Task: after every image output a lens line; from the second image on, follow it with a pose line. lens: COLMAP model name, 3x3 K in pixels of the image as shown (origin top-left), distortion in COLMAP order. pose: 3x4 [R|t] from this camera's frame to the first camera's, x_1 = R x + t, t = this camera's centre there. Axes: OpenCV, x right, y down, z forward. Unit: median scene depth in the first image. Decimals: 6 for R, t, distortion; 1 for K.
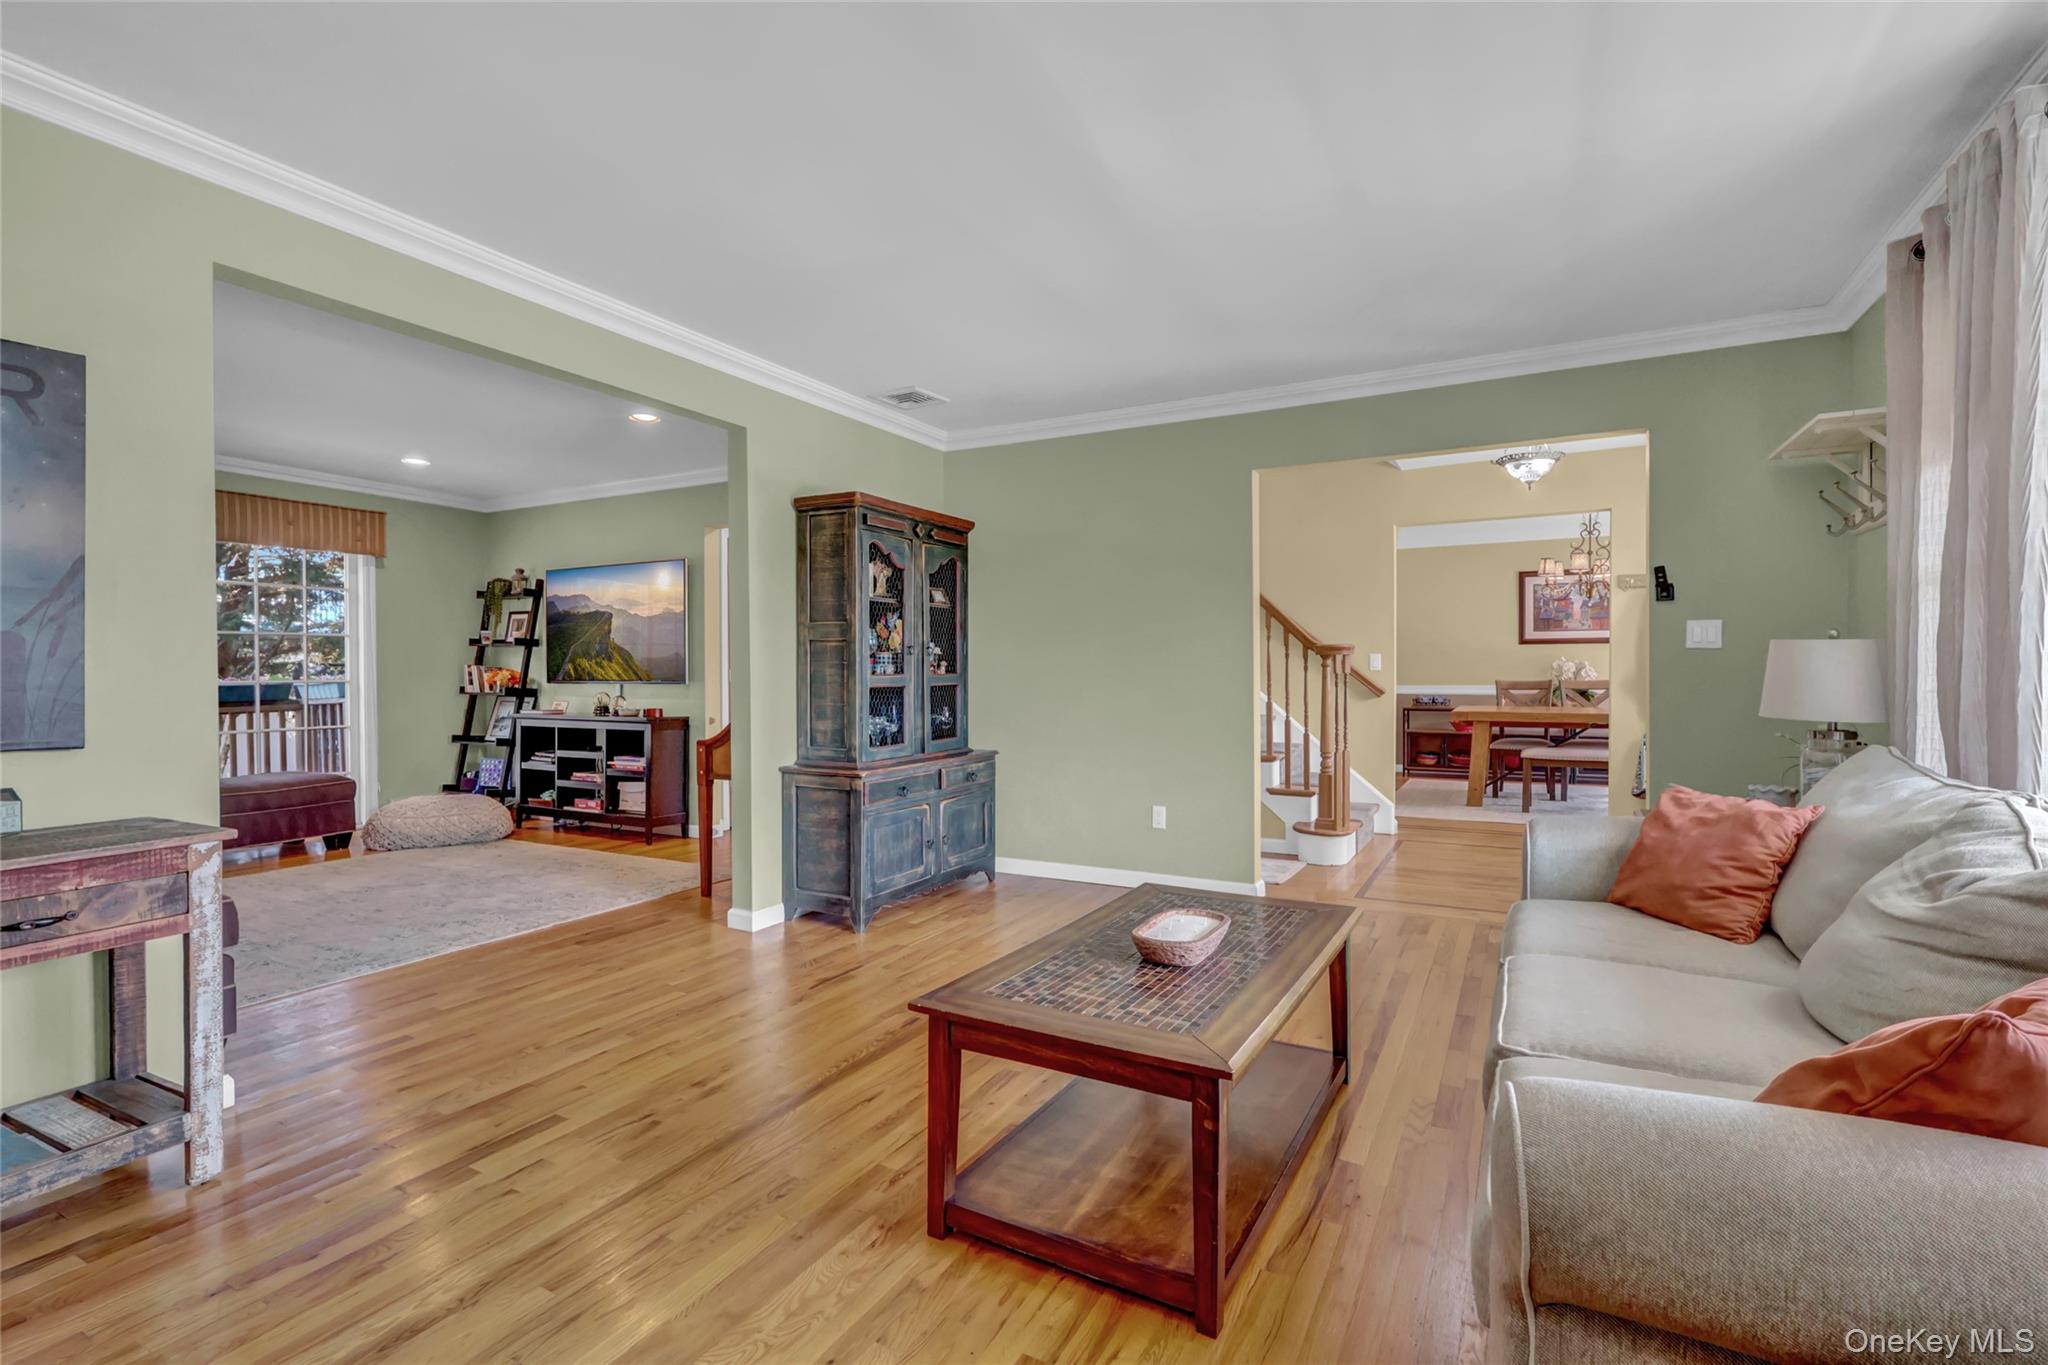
lens RADIAL K [[951.2, 0, 1026.1], [0, 951.2, 680.2], [0, 0, 1]] dist [0.001070, -0.000096]
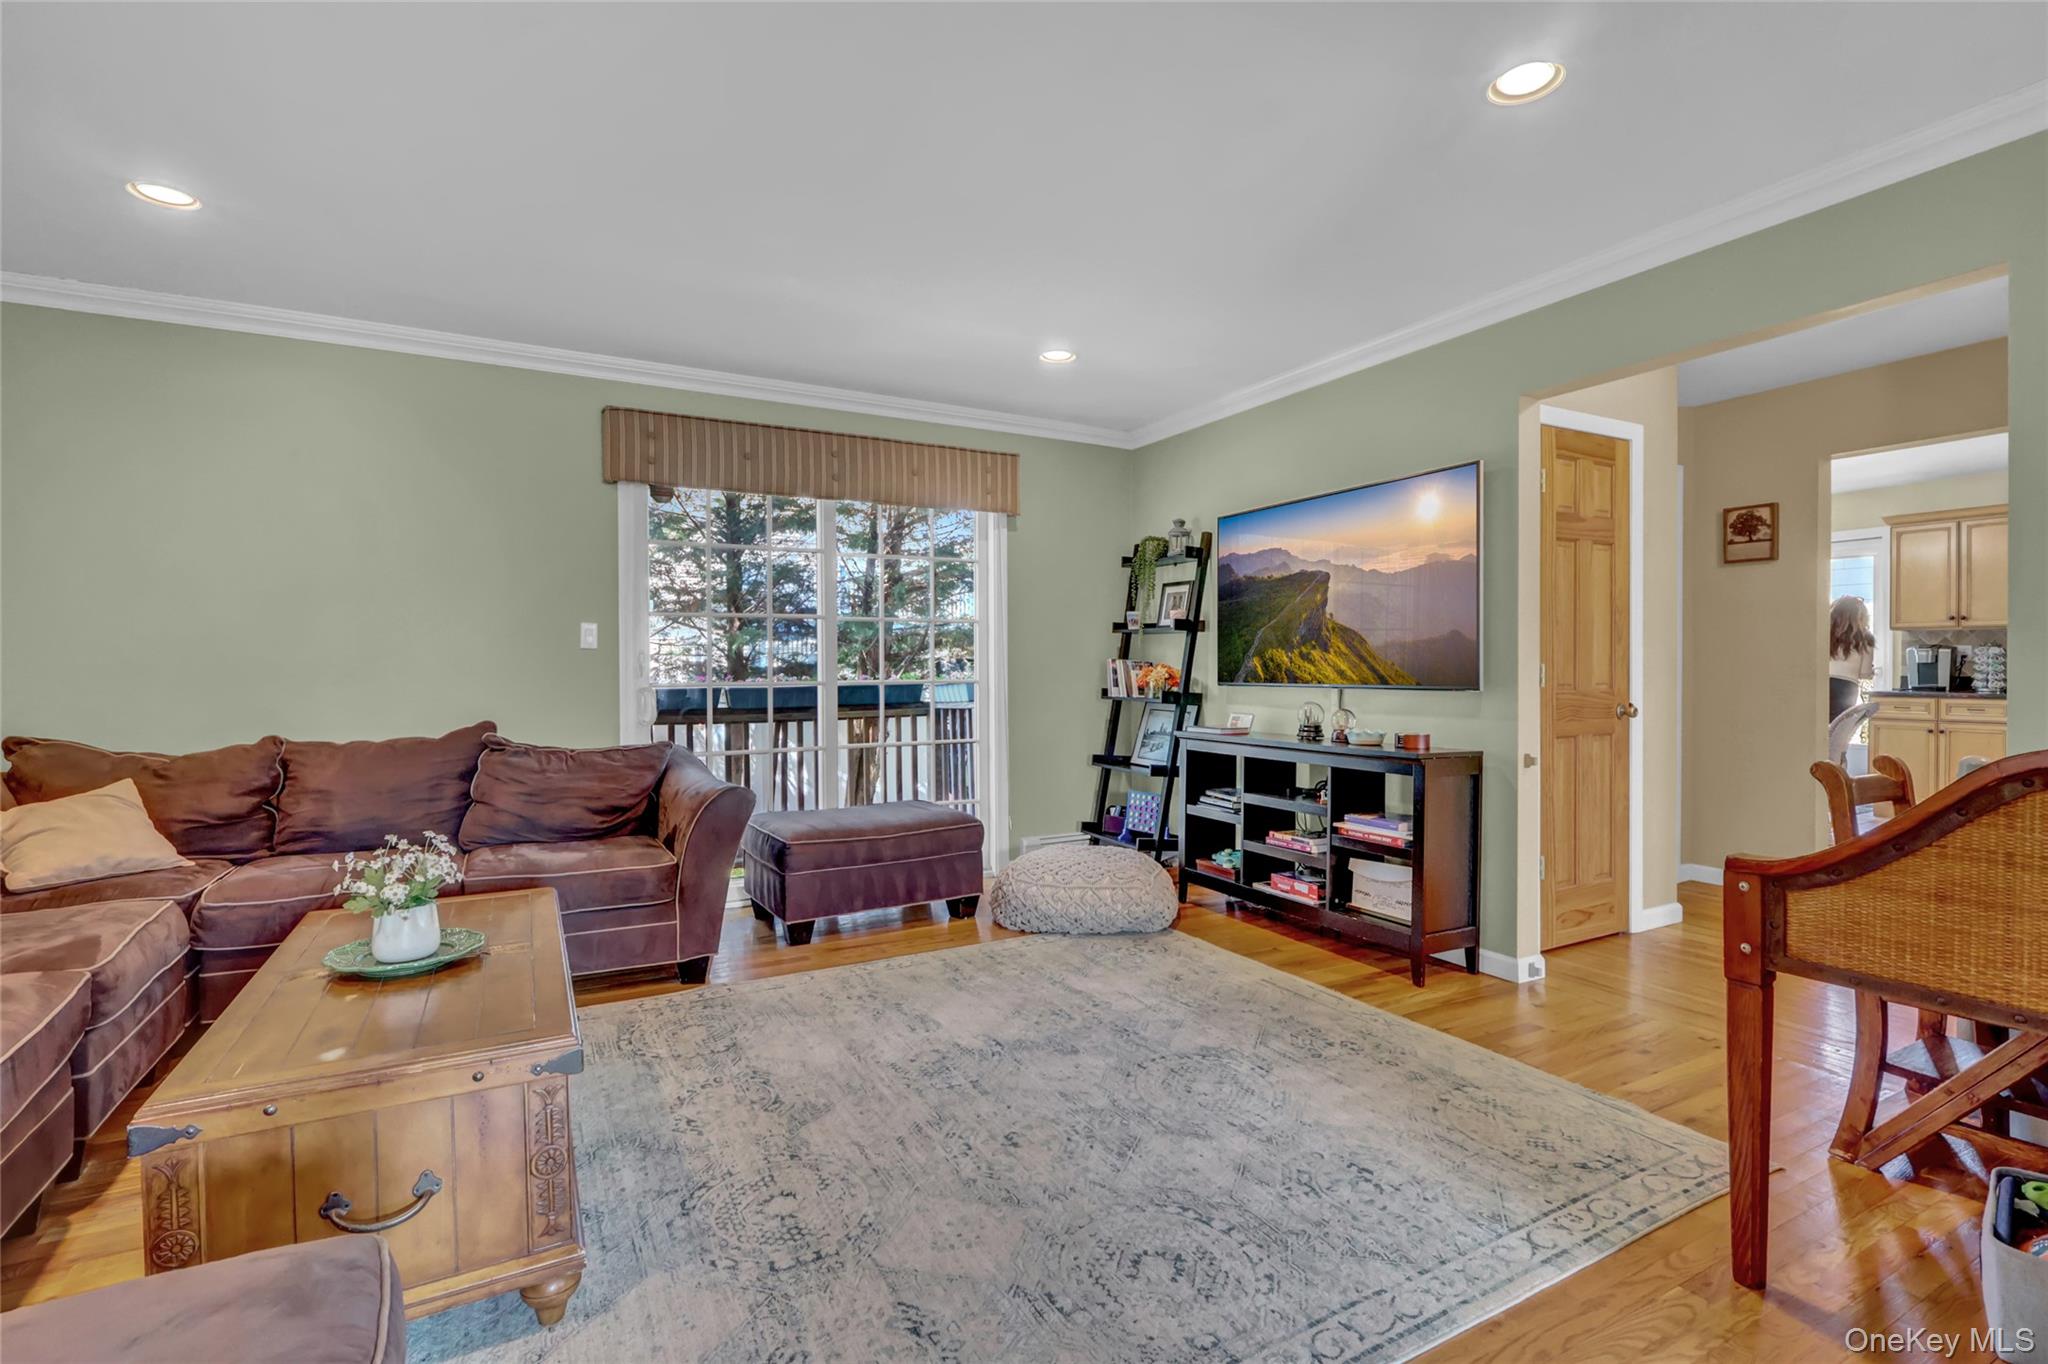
lens RADIAL K [[951.2, 0, 1026.1], [0, 951.2, 679.7], [0, 0, 1]] dist [0.001070, -0.000096]
pose [[0.838171, 0.006875, -0.545364, -0.260928], [-0.003833, 0.999970, 0.006715, -0.005111], [0.545394, -0.003538, 0.838172, 0.378503]]
